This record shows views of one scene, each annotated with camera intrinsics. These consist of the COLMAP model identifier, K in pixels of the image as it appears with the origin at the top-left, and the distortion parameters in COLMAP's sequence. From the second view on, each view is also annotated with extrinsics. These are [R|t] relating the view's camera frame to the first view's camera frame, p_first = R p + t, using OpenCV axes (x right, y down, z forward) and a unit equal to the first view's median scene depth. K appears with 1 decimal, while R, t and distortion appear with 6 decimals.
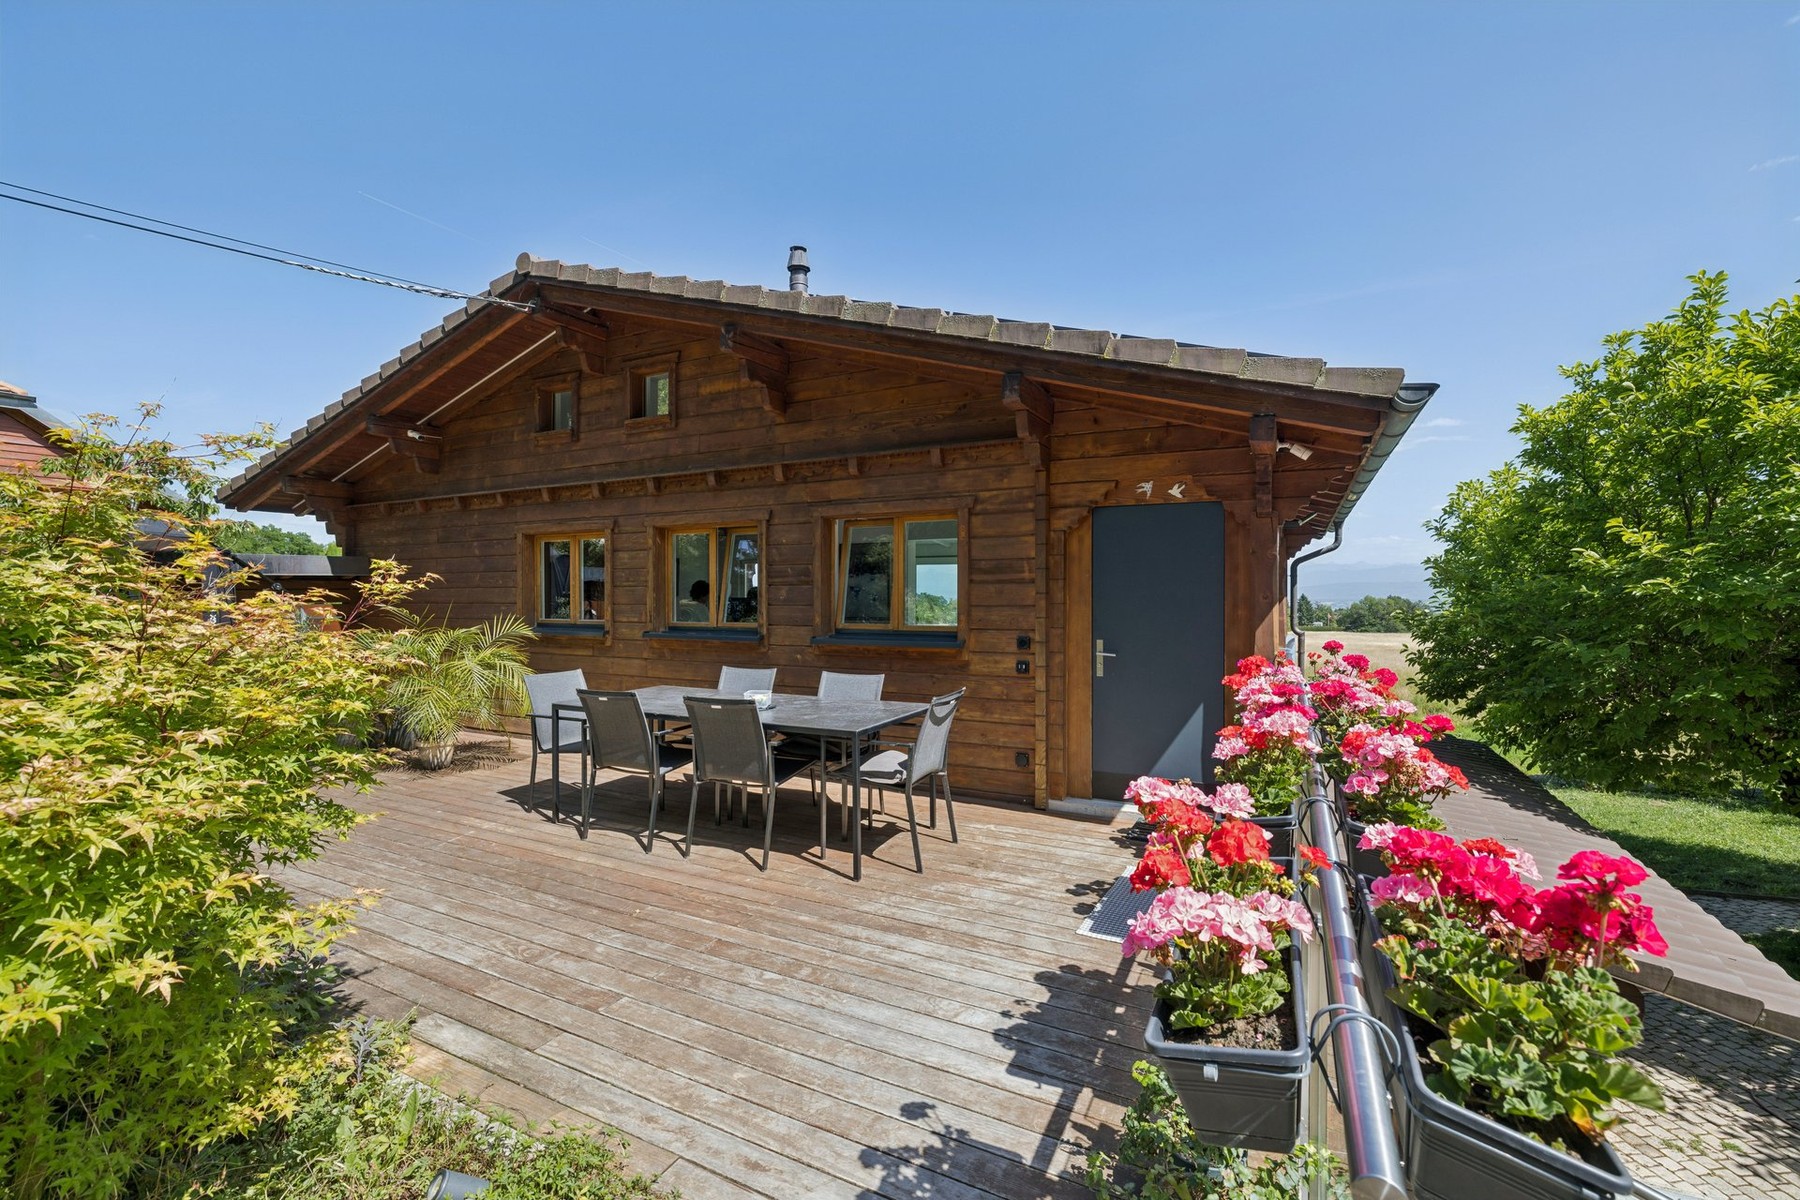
lens RADIAL K [[761.9, 0, 900.0], [0, 761.9, 600.0], [0, 0, 1]] dist [-0.000425, 0.000471]
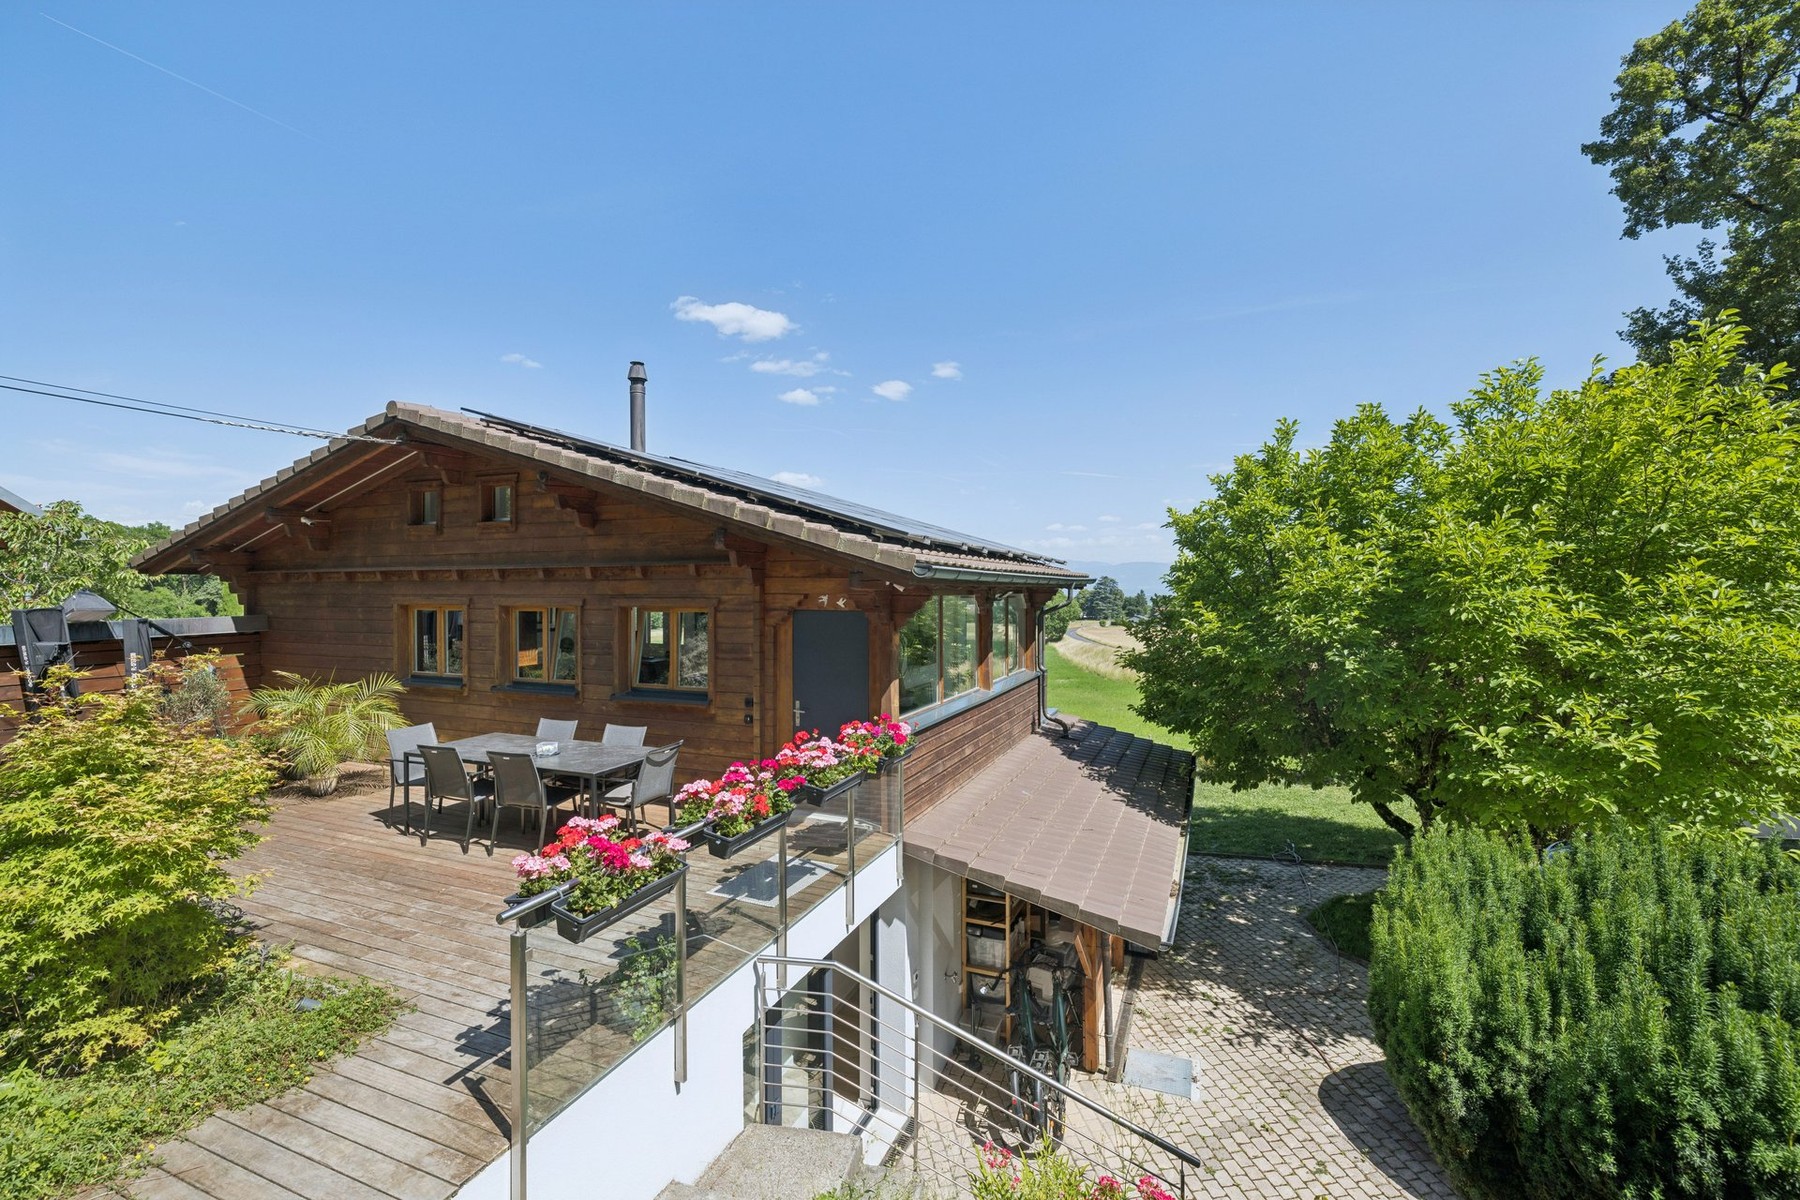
lens RADIAL K [[766.4, 0, 900.0], [0, 766.4, 600.0], [0, 0, 1]] dist [-0.000128, -0.000768]
pose [[0.996788, -0.000855, 0.080081, 0.332477], [0.000598, 0.999995, 0.003236, -0.142832], [-0.080083, -0.003178, 0.996783, -0.471874]]
